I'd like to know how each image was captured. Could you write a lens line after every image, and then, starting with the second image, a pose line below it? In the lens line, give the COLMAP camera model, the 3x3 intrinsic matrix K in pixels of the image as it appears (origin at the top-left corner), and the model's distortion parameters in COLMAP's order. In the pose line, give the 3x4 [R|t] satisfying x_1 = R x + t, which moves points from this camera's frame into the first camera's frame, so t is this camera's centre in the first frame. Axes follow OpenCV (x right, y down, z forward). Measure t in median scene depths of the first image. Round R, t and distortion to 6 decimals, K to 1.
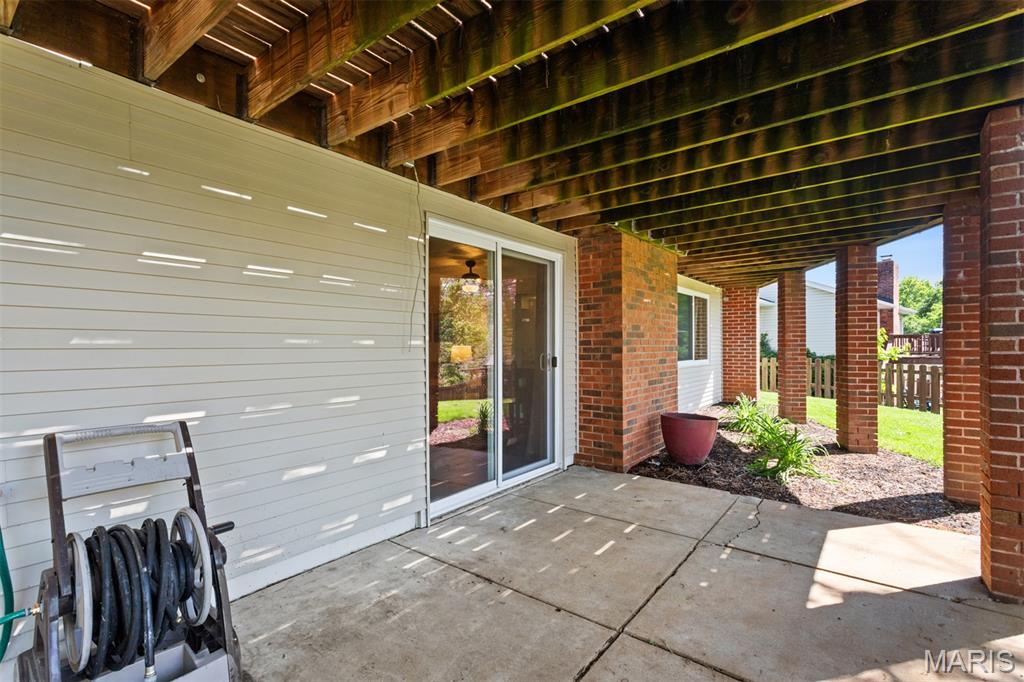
lens RADIAL K [[501.7, 0, 509.5], [0, 501.7, 339.9], [0, 0, 1]] dist [0.004352, 0.000199]
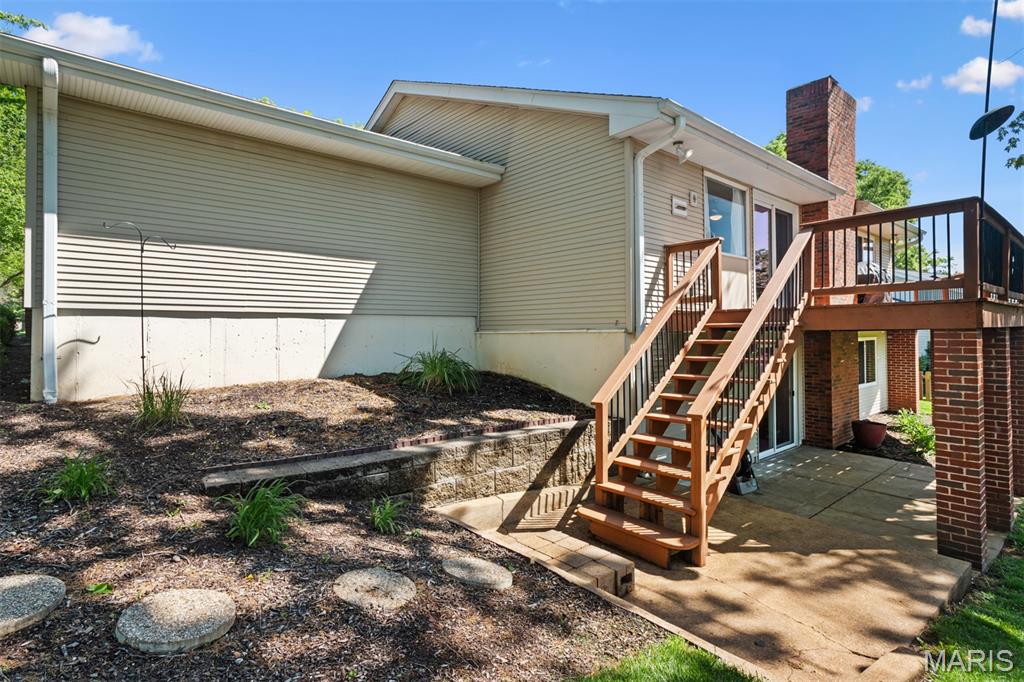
lens RADIAL K [[501.7, 0, 492.6], [0, 501.7, 317.1], [0, 0, 1]] dist [0.004352, 0.000199]
pose [[0.967303, -0.003460, -0.253602, -0.542682], [0.000238, 0.999919, -0.012735, -0.226738], [0.253625, 0.012258, 0.967225, -1.223342]]
